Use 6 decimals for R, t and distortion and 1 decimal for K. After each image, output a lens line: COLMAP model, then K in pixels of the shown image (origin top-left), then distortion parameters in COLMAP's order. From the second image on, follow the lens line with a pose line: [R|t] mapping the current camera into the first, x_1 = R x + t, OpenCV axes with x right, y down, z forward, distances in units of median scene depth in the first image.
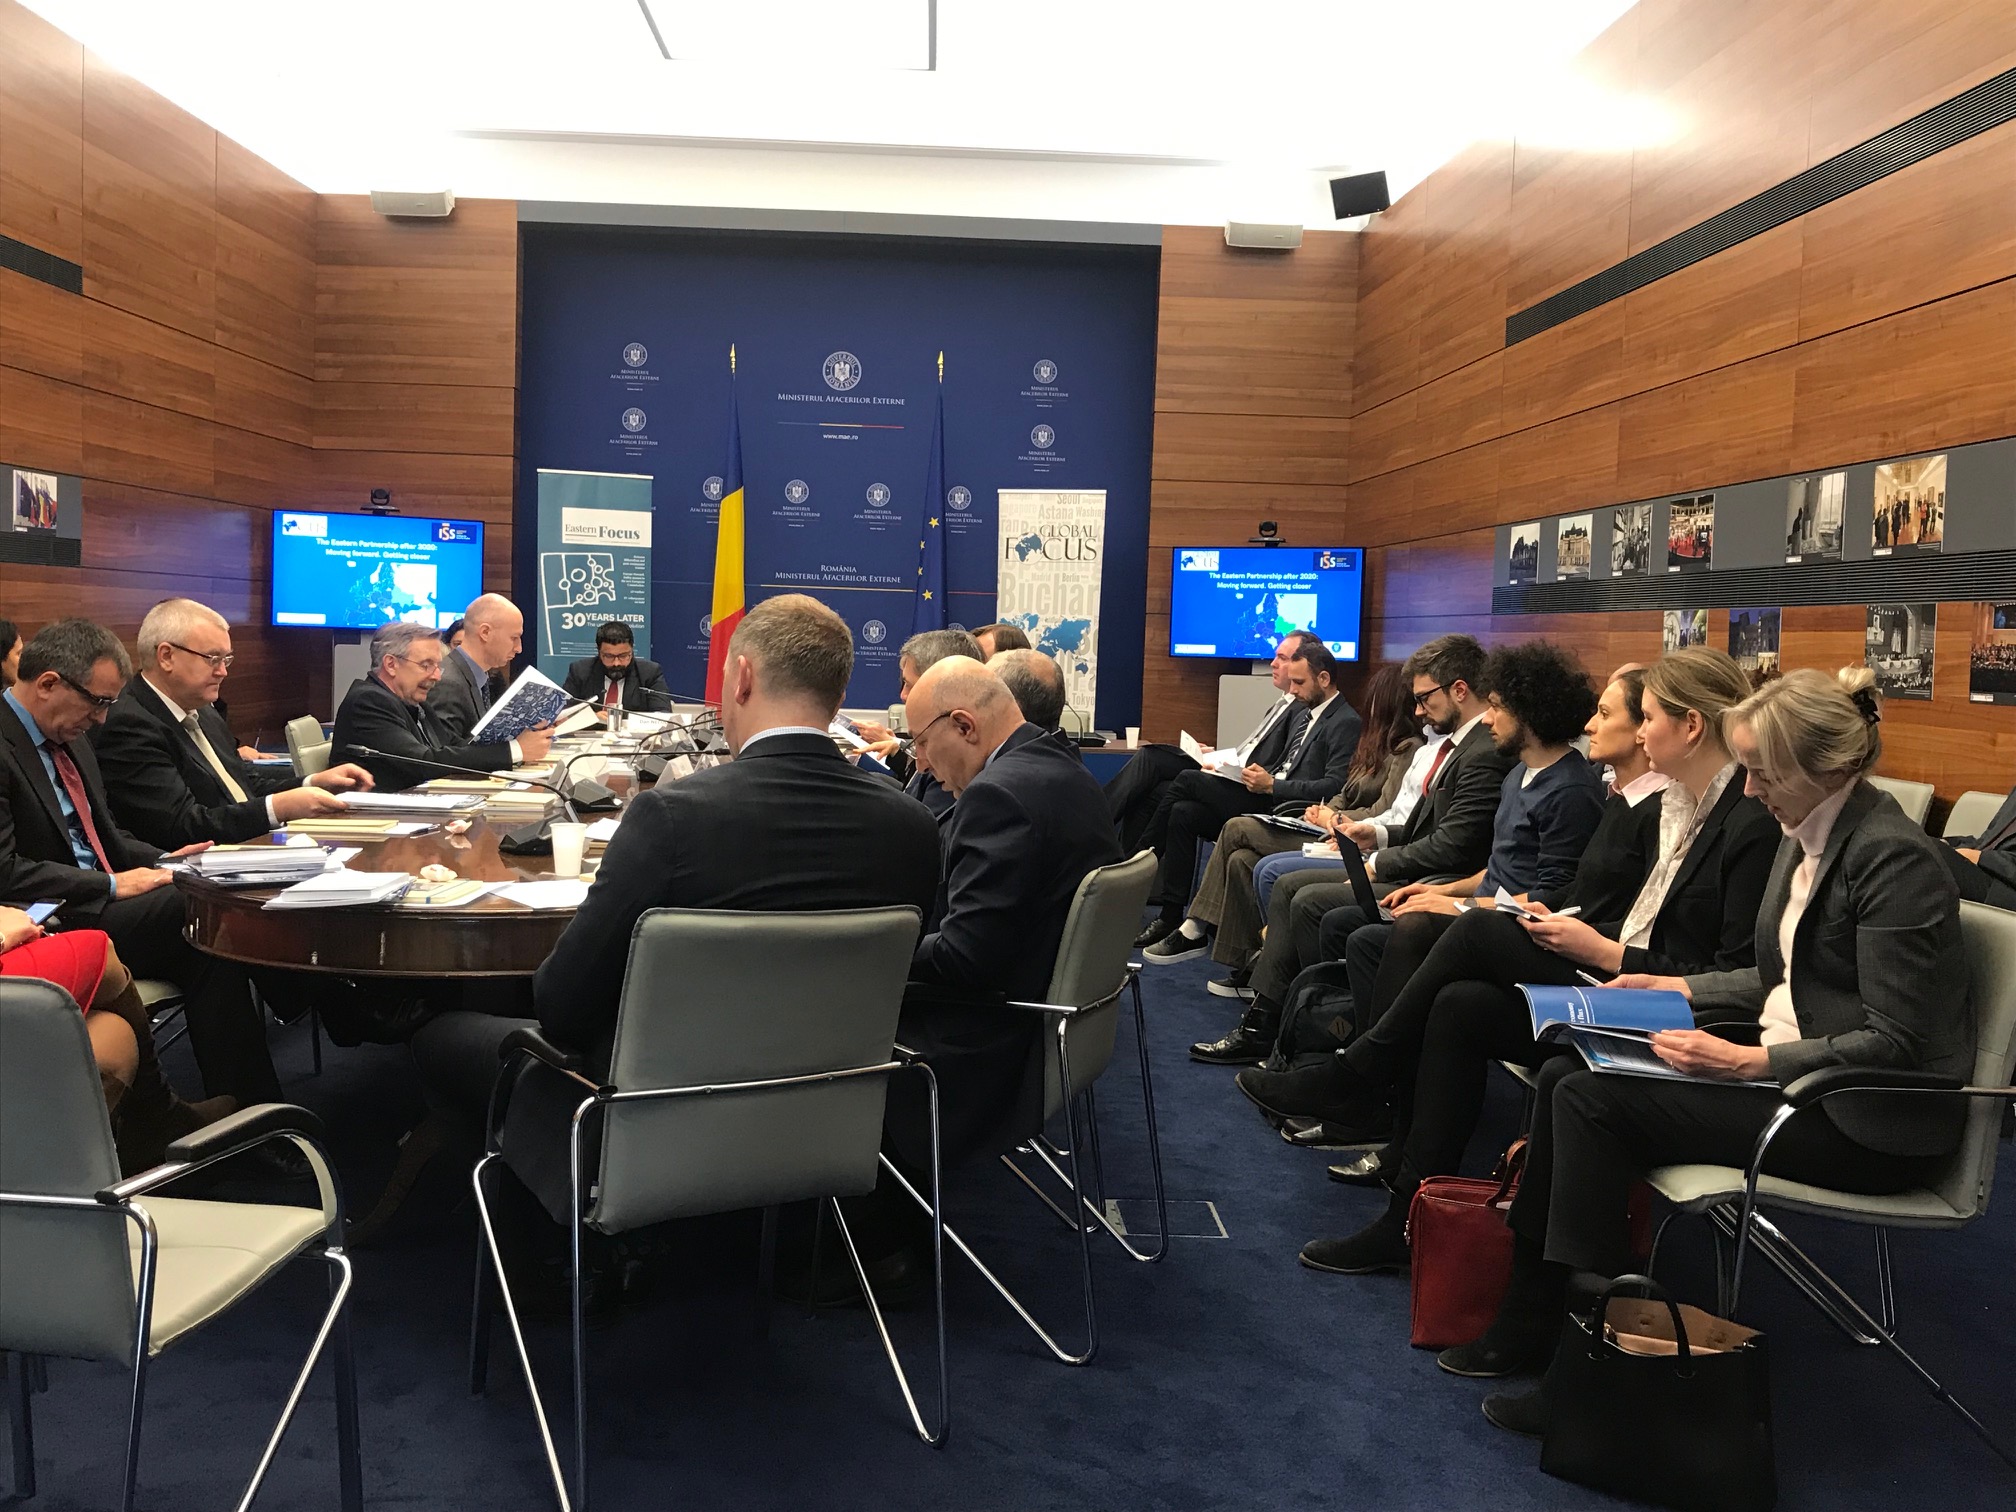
lens RADIAL K [[1933.6, 0, 977.0], [0, 1933.6, 745.4], [0, 0, 1]] dist [0.149710, -0.459196]
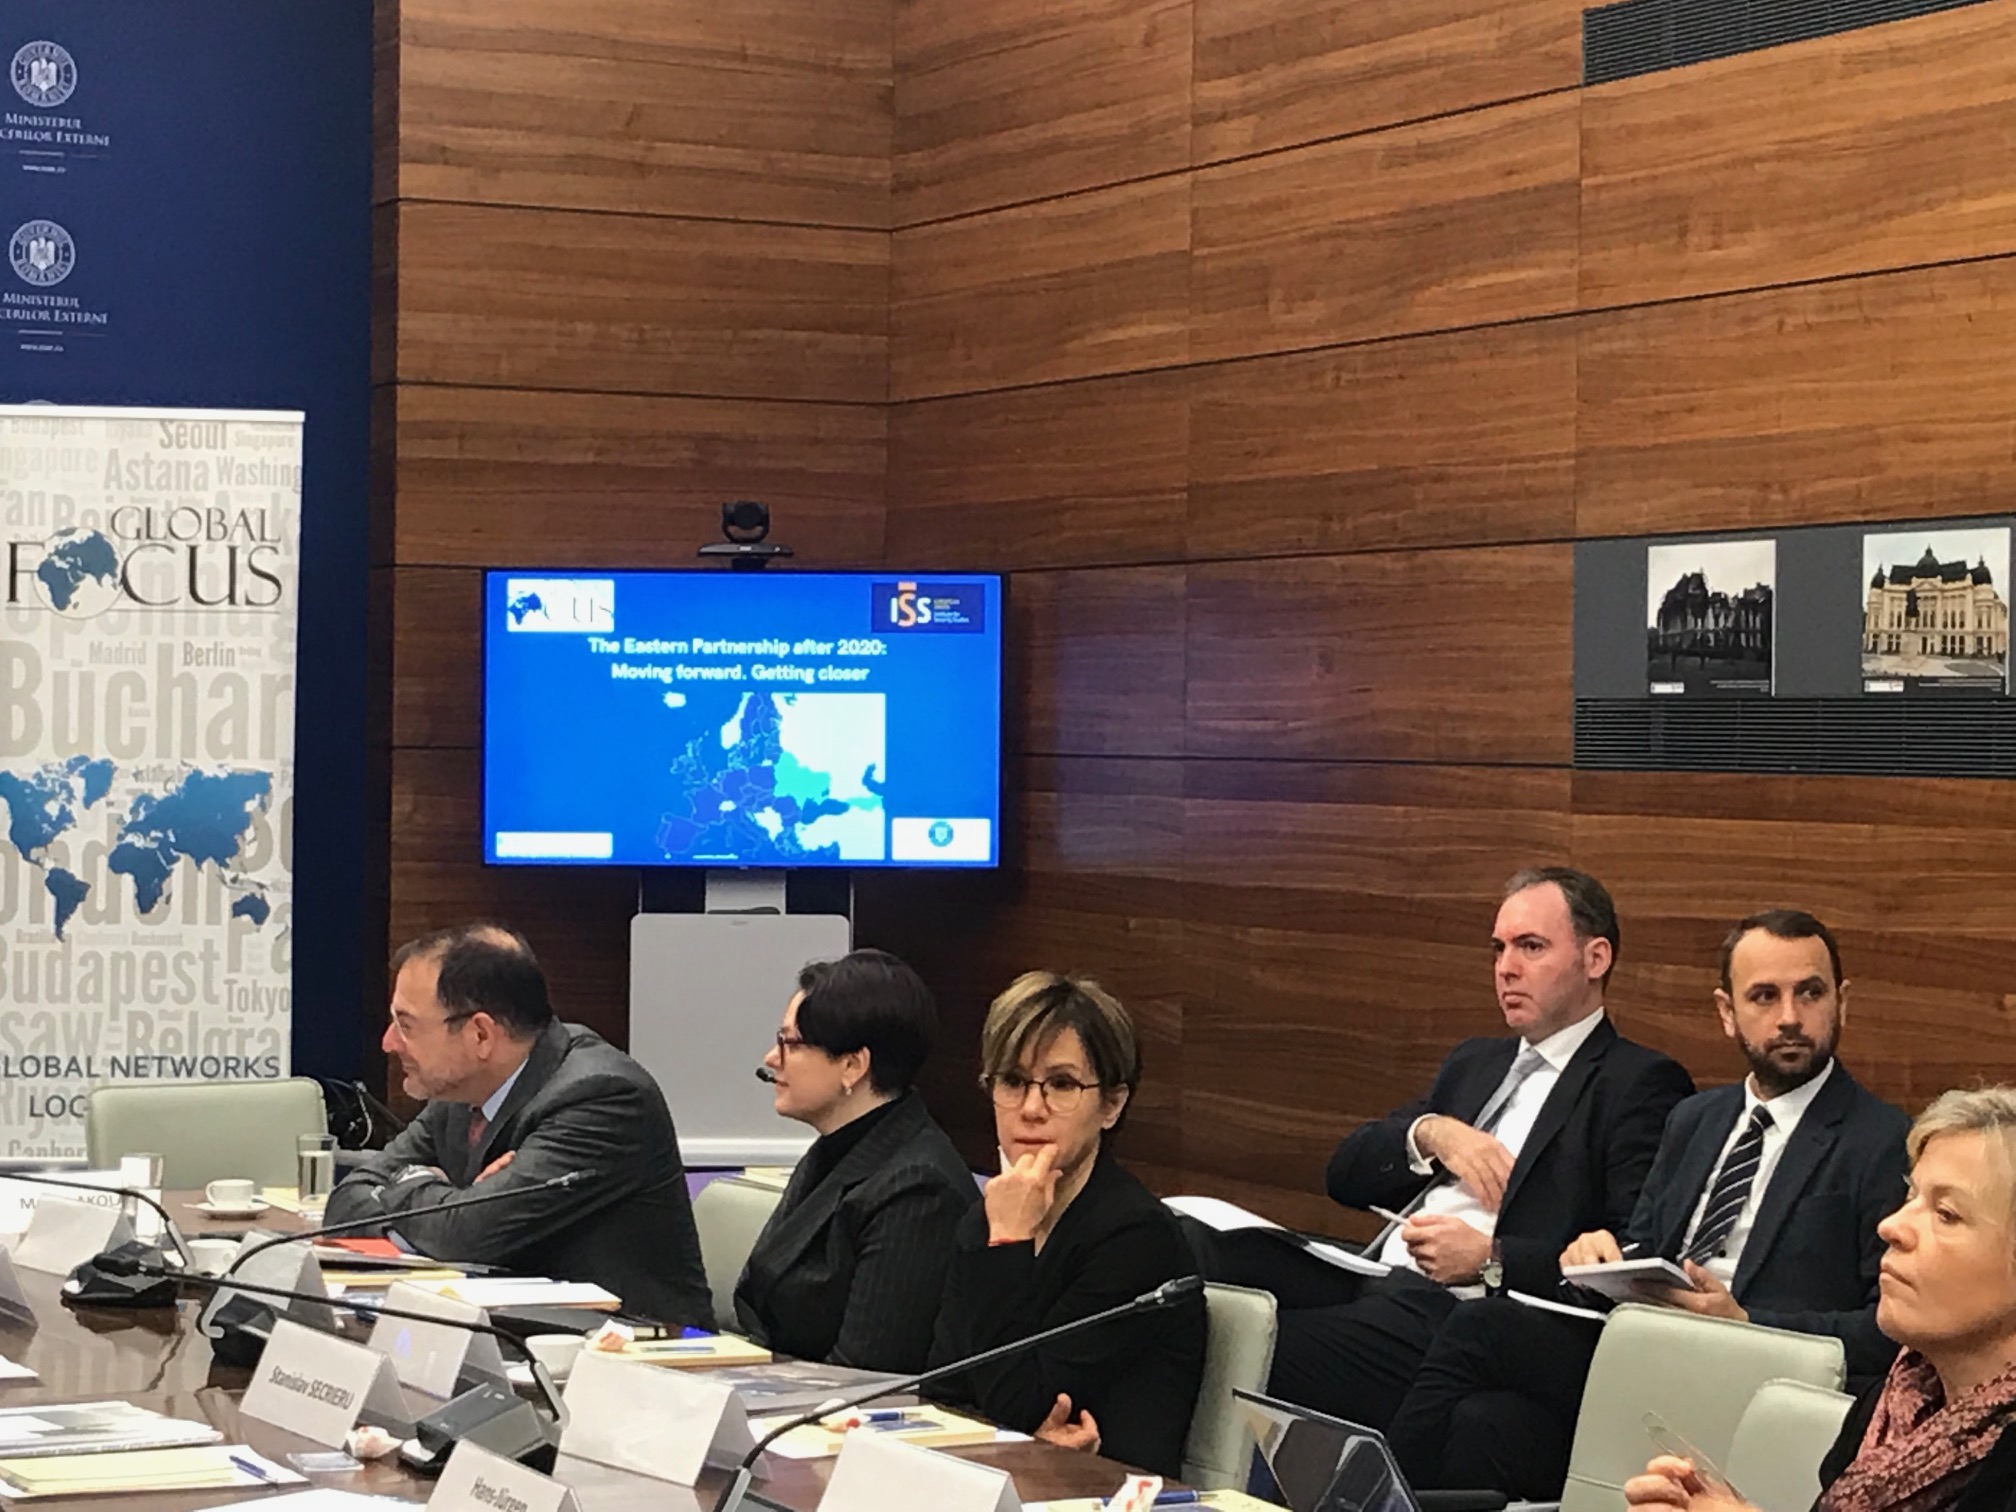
lens RADIAL K [[4790.1, 0, 974.5], [0, 4790.1, 718.4], [0, 0, 1]] dist [0.237207, -1.167678]
pose [[0.916044, -0.020301, 0.400564, -0.178912], [0.040128, 0.998346, -0.041170, -0.033262], [-0.399066, 0.053787, 0.915343, 0.136468]]
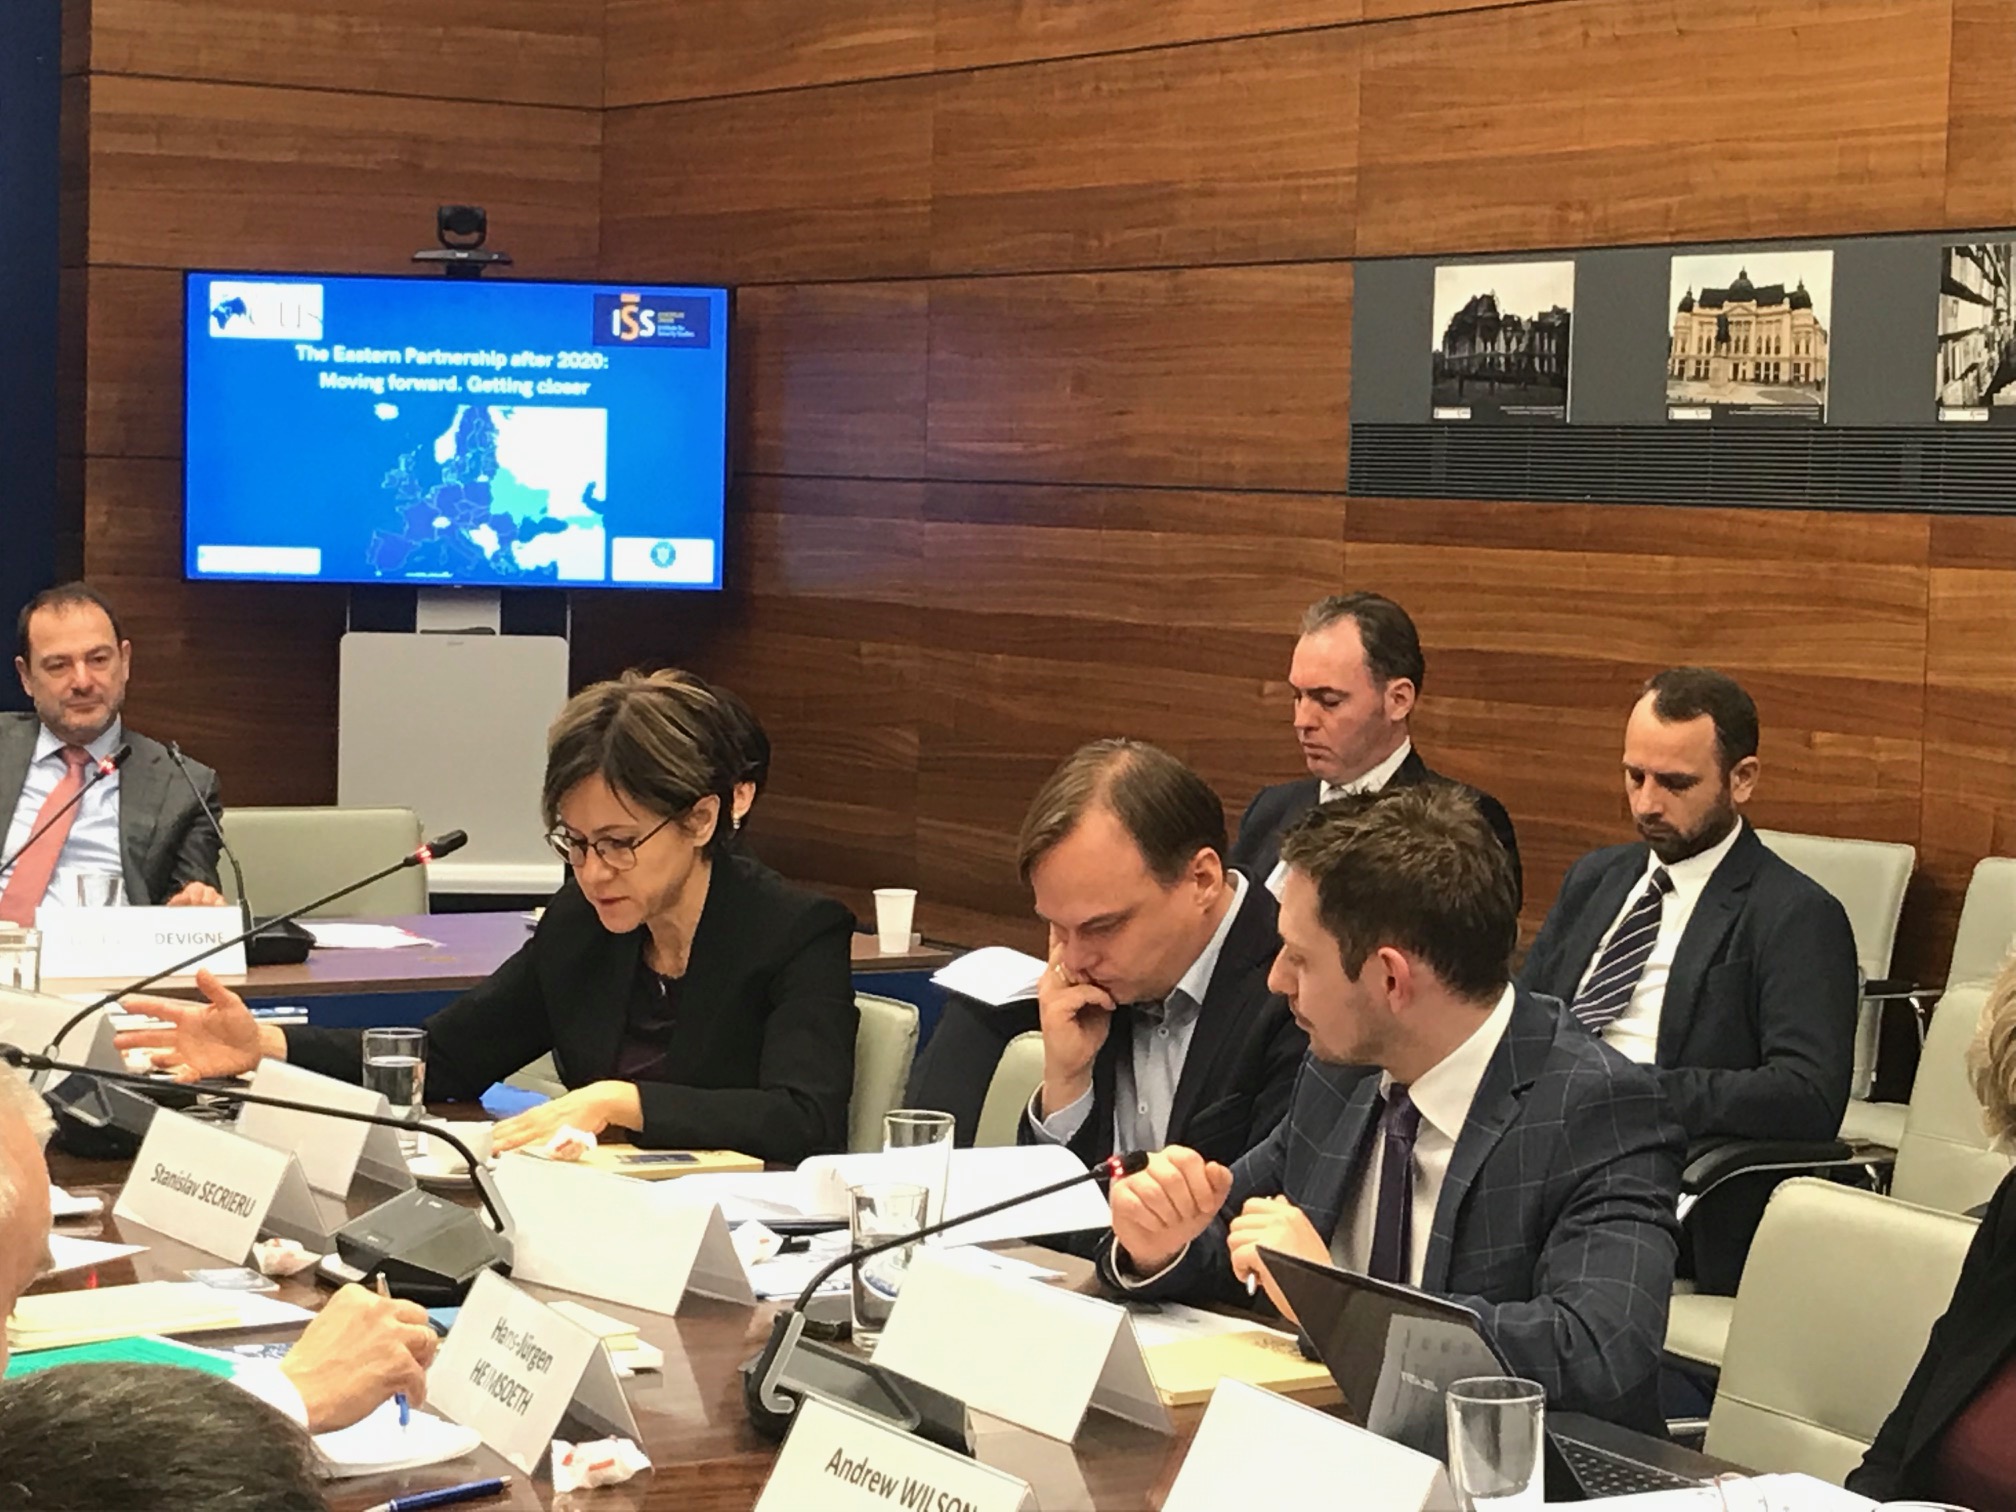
lens RADIAL K [[4549.6, 0, 1003.6], [0, 4549.6, 712.9], [0, 0, 1]] dist [0.222060, -0.846990]
pose [[0.871712, -0.035272, 0.488747, -0.178613], [0.028959, 0.999371, 0.020473, -0.035245], [-0.489162, -0.003693, 0.872185, 0.207618]]
